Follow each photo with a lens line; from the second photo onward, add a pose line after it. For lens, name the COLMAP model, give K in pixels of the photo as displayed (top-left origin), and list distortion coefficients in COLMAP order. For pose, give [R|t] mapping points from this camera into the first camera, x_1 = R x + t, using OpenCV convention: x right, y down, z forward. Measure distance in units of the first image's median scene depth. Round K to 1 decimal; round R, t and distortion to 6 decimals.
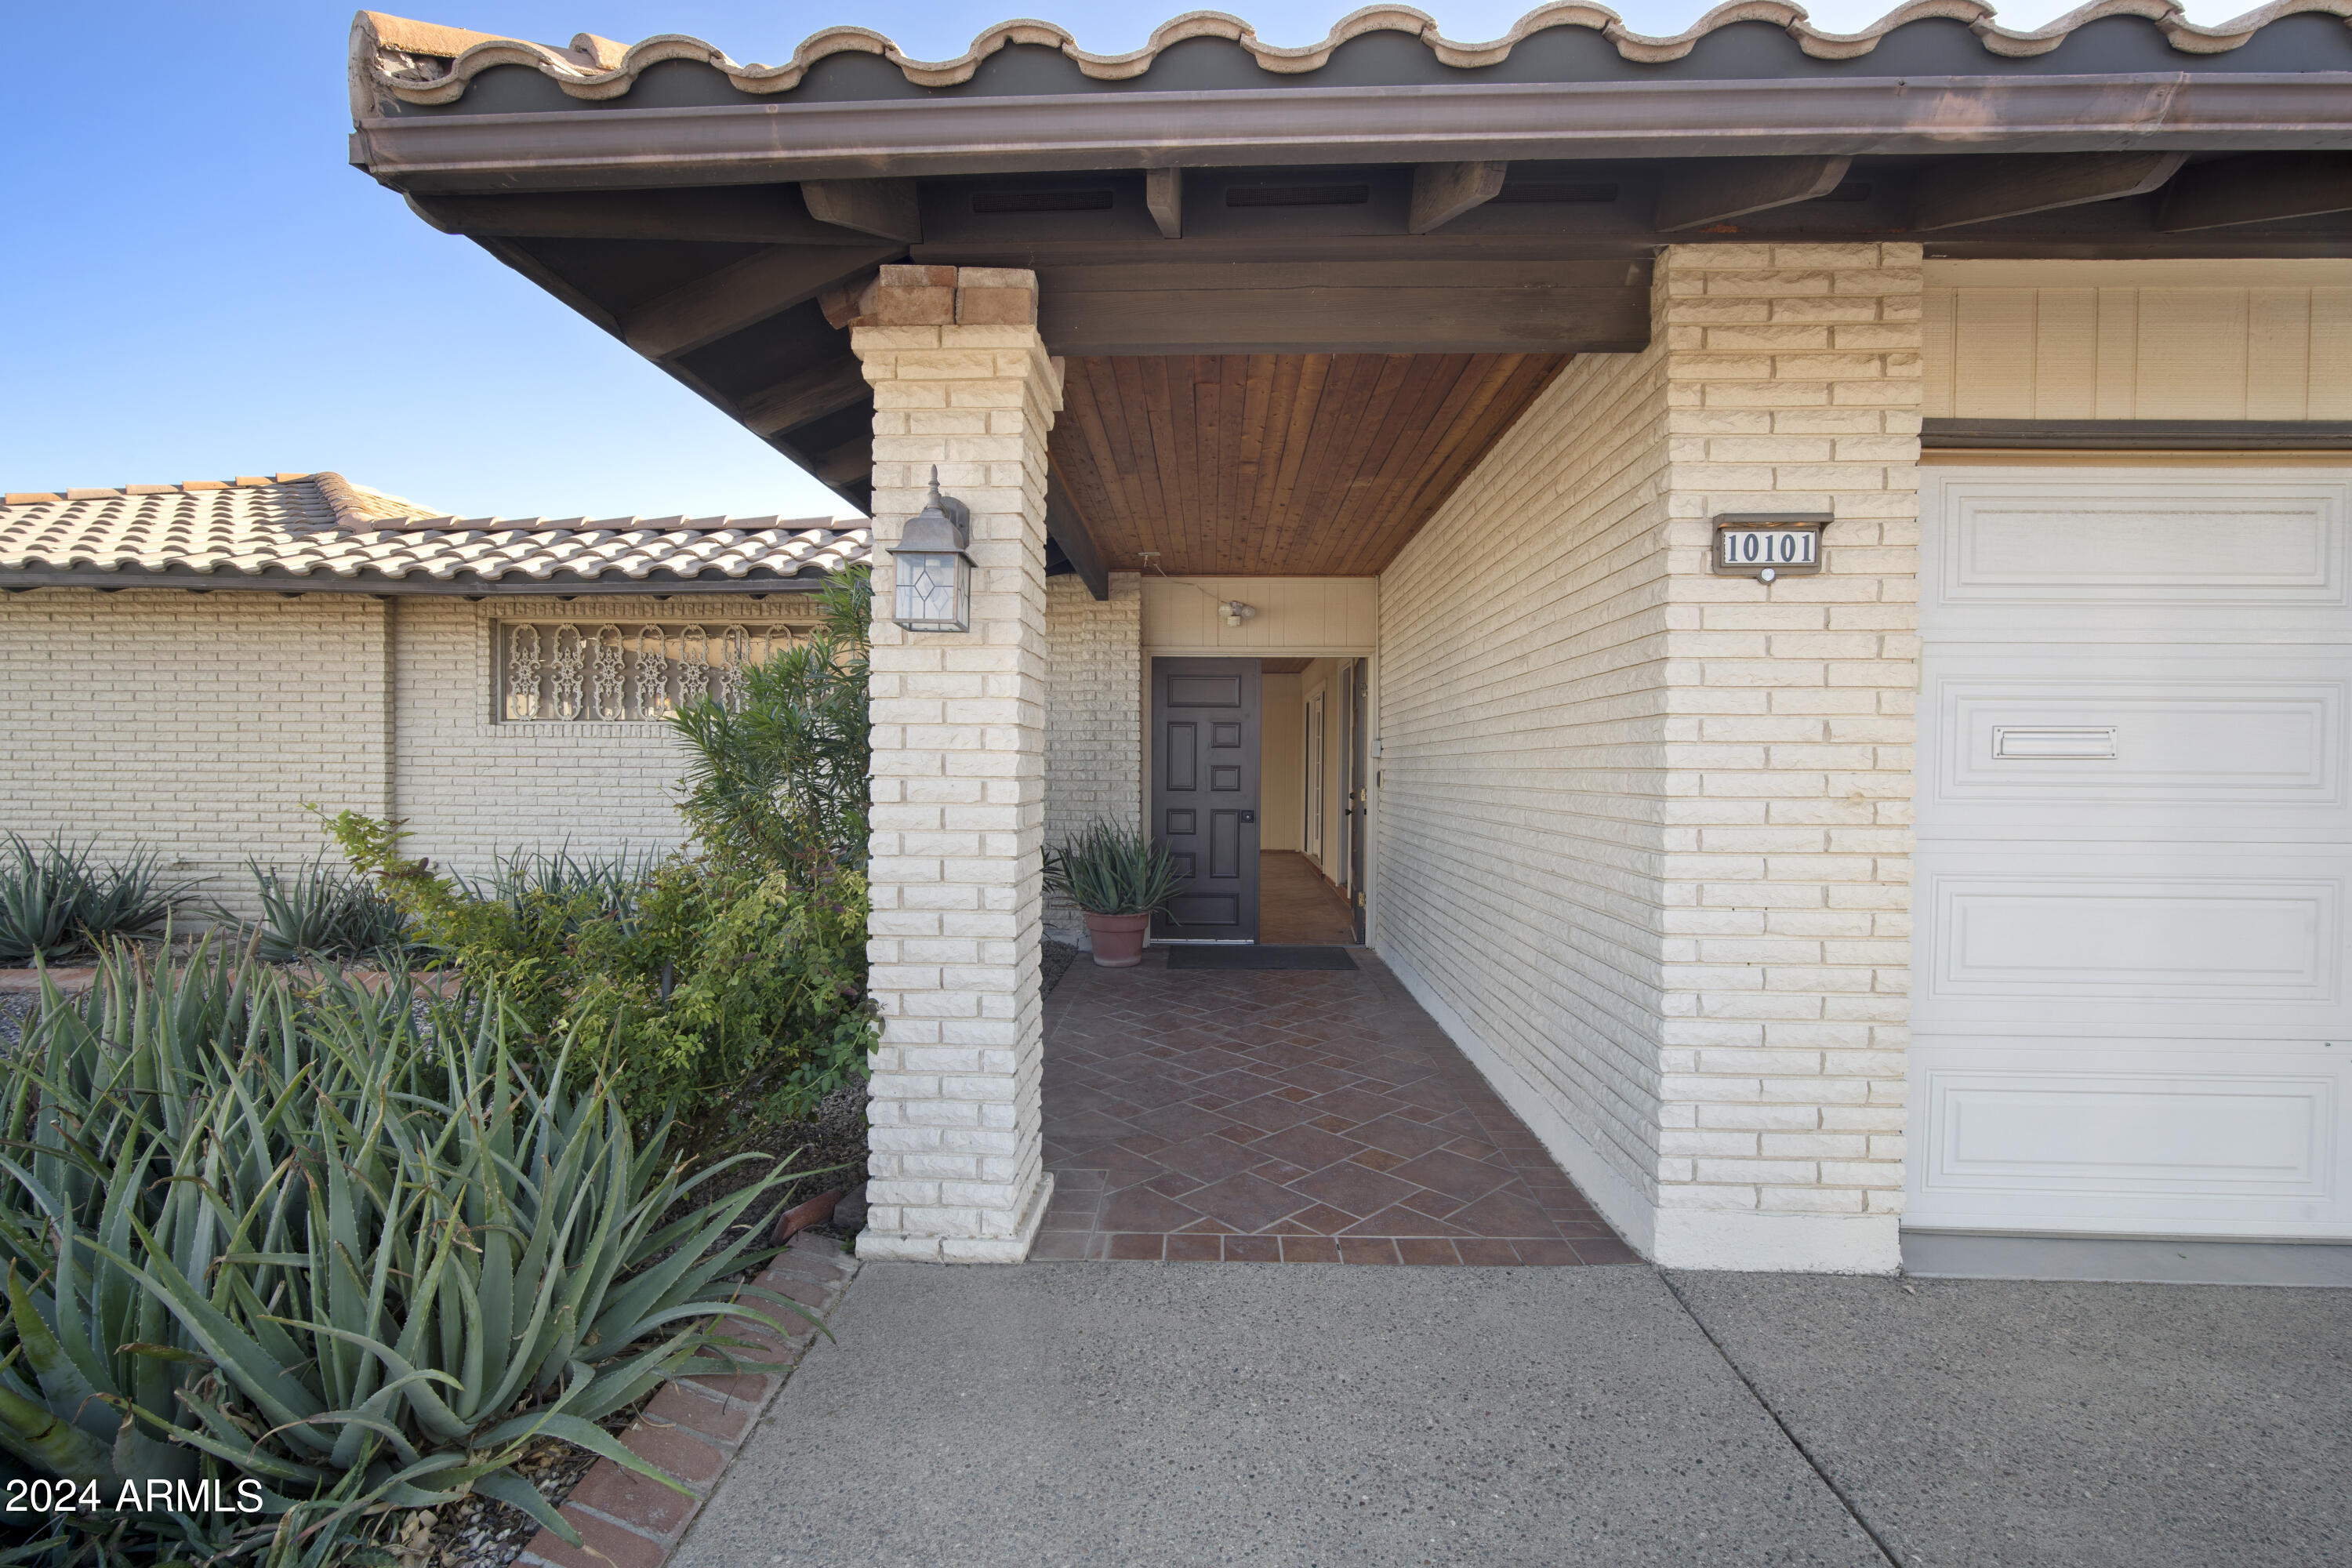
lens RADIAL K [[1025.4, 0, 1182.0], [0, 1025.4, 780.7], [0, 0, 1]] dist [-0.008629, 0.000496]
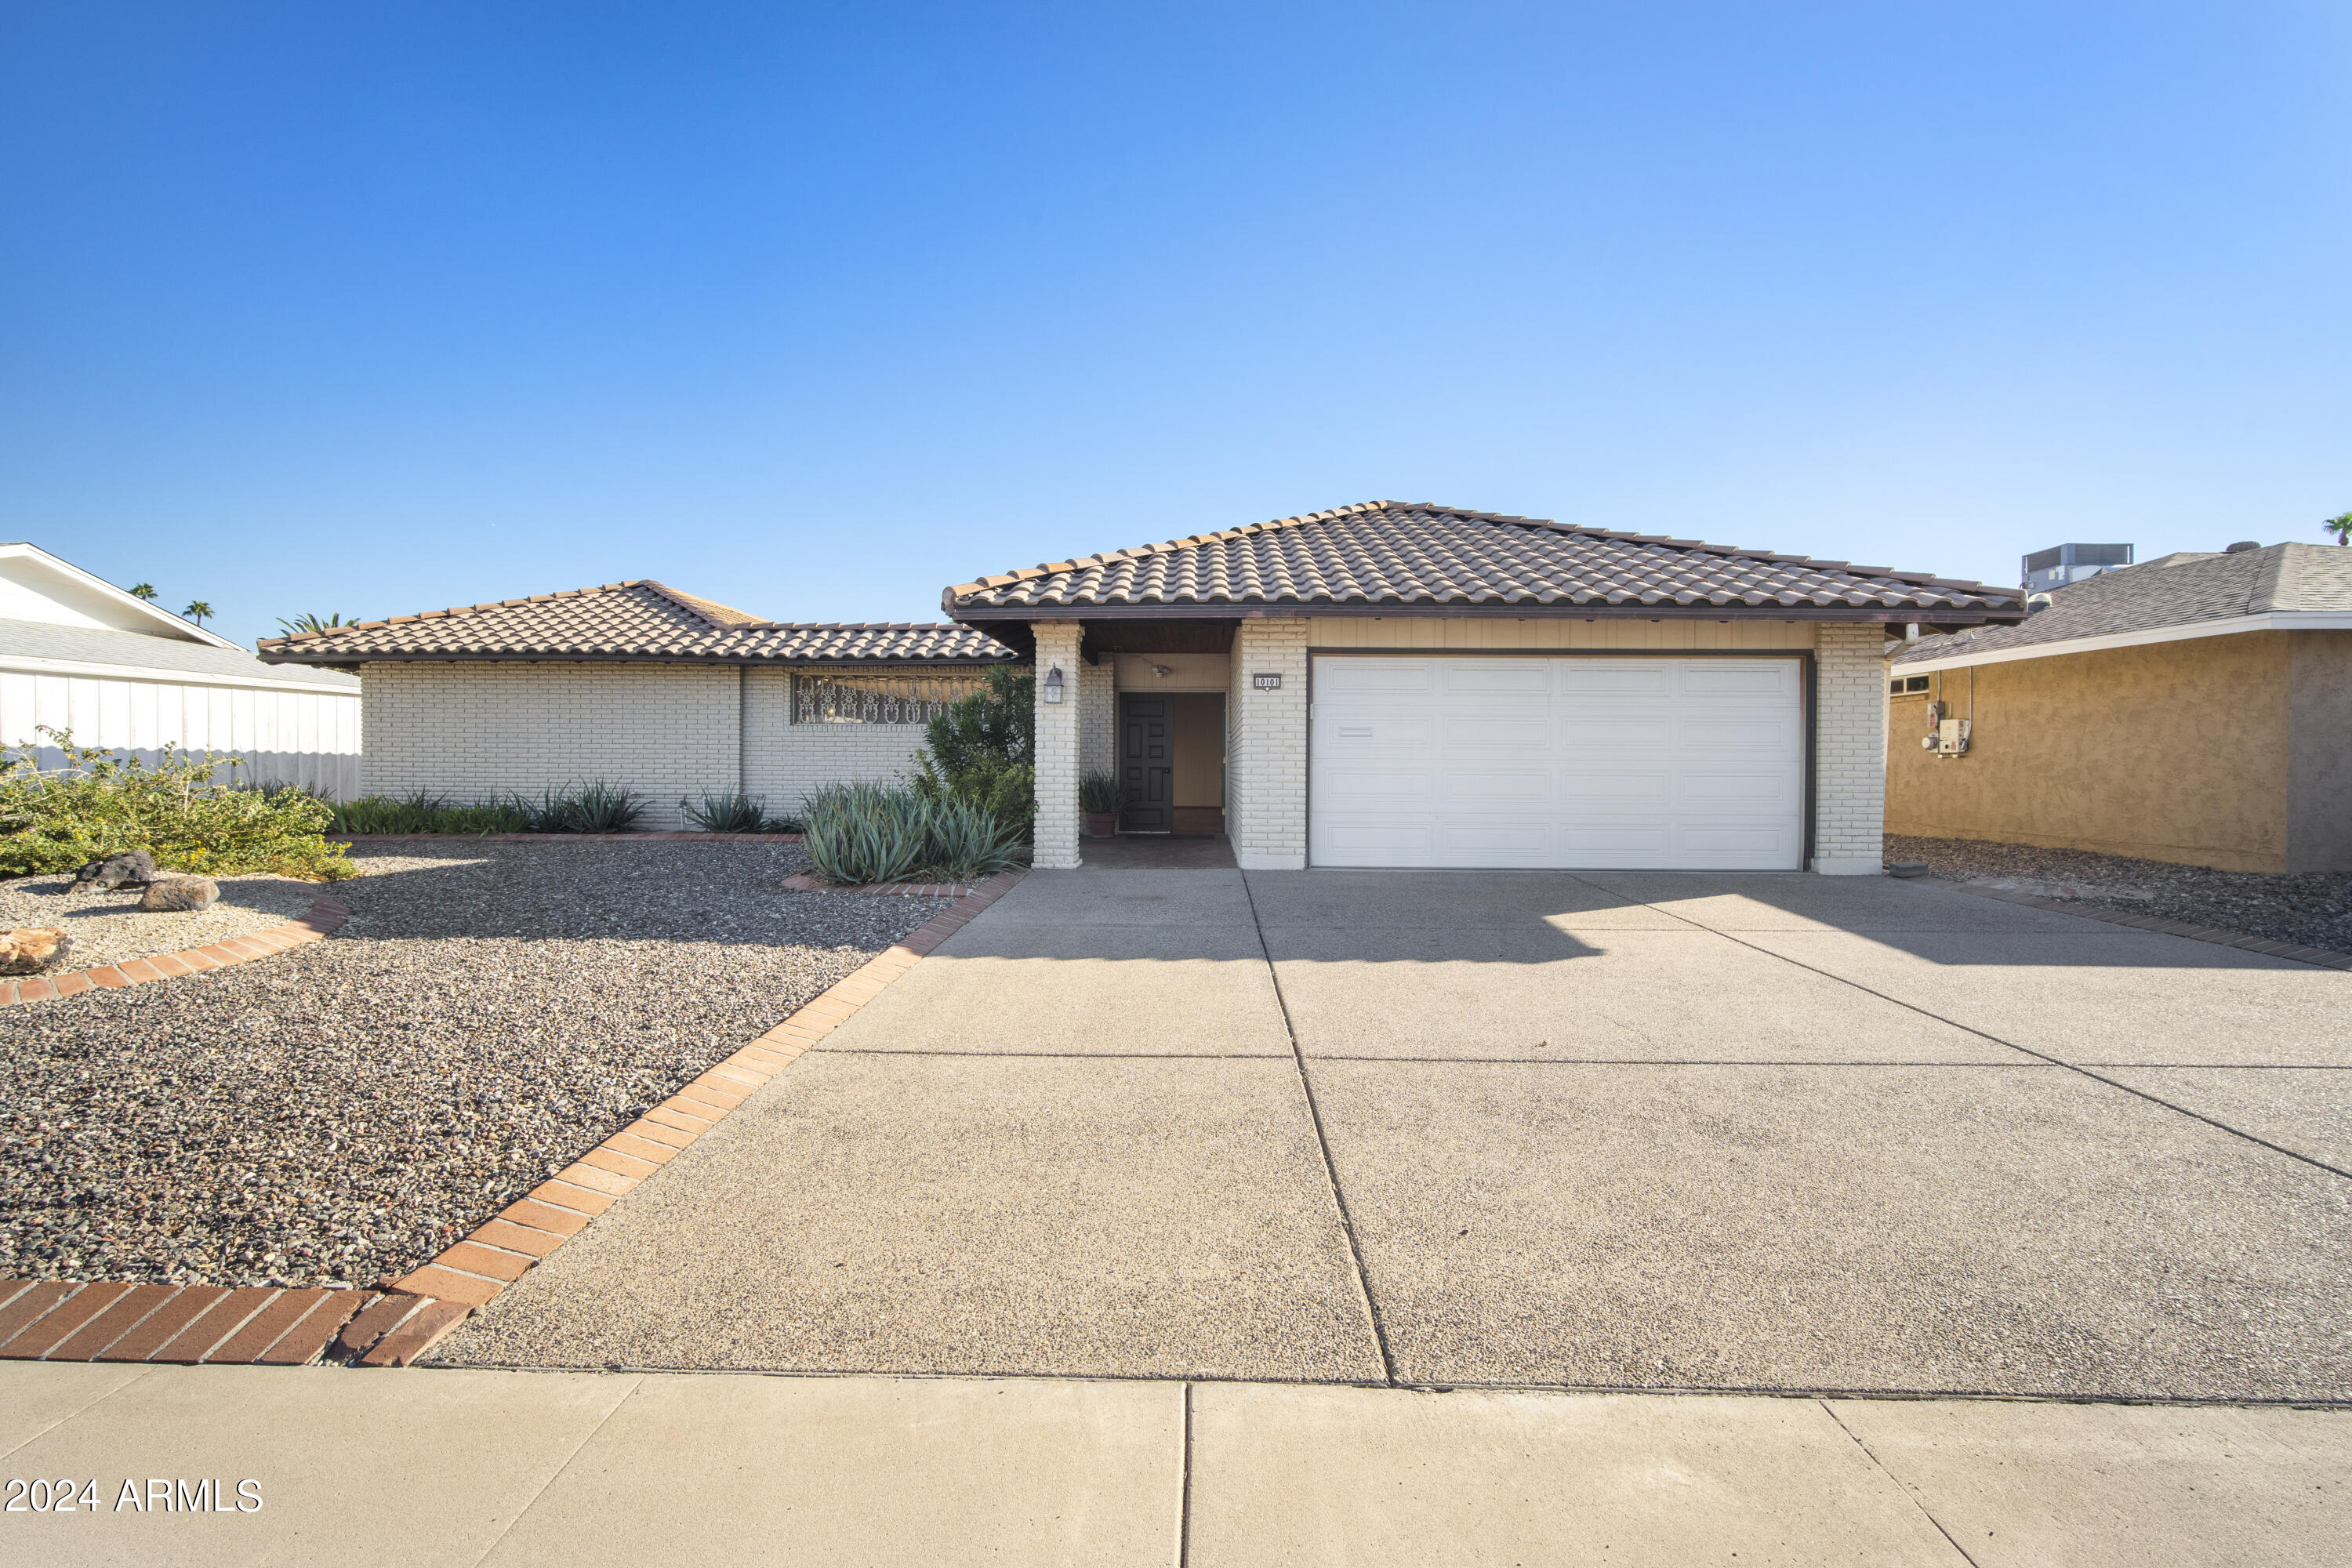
lens RADIAL K [[1025.4, 0, 1182.0], [0, 1025.4, 780.7], [0, 0, 1]] dist [-0.008629, 0.000496]
pose [[0.999951, -0.000771, 0.009901, 0.077176], [0.000742, 0.999996, 0.002870, 0.051097], [-0.009903, -0.002863, 0.999947, -1.078716]]
